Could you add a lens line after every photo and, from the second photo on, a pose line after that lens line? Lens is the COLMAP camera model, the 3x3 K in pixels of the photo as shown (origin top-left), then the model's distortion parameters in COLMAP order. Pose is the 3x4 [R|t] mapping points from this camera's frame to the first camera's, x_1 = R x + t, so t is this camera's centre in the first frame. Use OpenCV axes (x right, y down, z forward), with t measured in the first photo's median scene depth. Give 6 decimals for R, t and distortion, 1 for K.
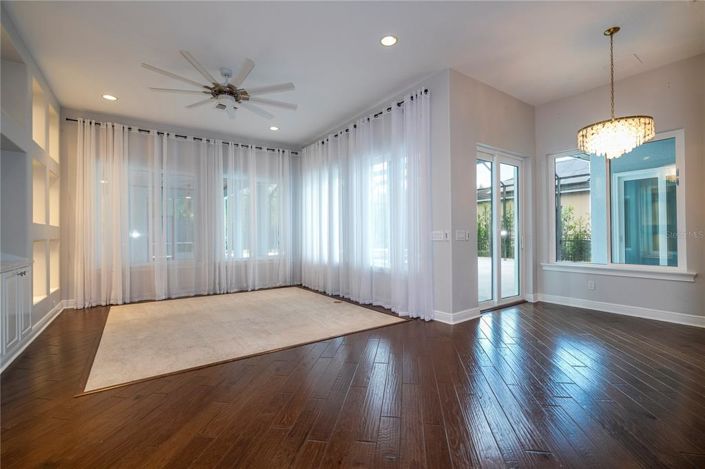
lens RADIAL K [[322.0, 0, 356.1], [0, 322.0, 231.6], [0, 0, 1]] dist [-0.000765, 0.001285]
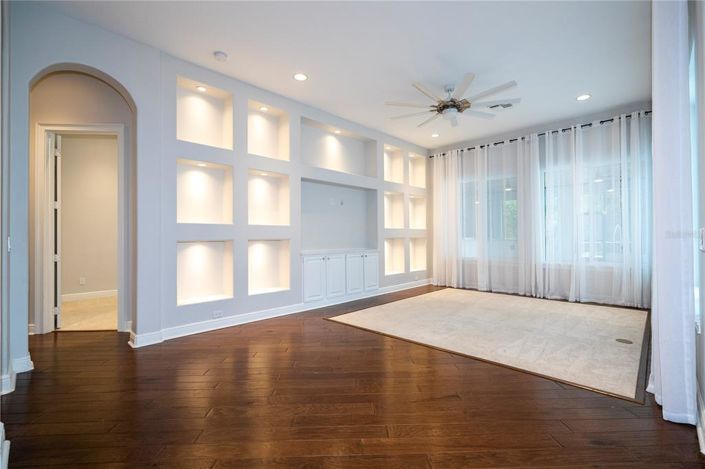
lens RADIAL K [[322.0, 0, 351.6], [0, 322.0, 231.7], [0, 0, 1]] dist [-0.000765, 0.001285]
pose [[0.174707, -0.004352, -0.984611, 0.417795], [0.016427, 0.999864, -0.001505, -0.005447], [0.984483, -0.015911, 0.174755, 0.314699]]
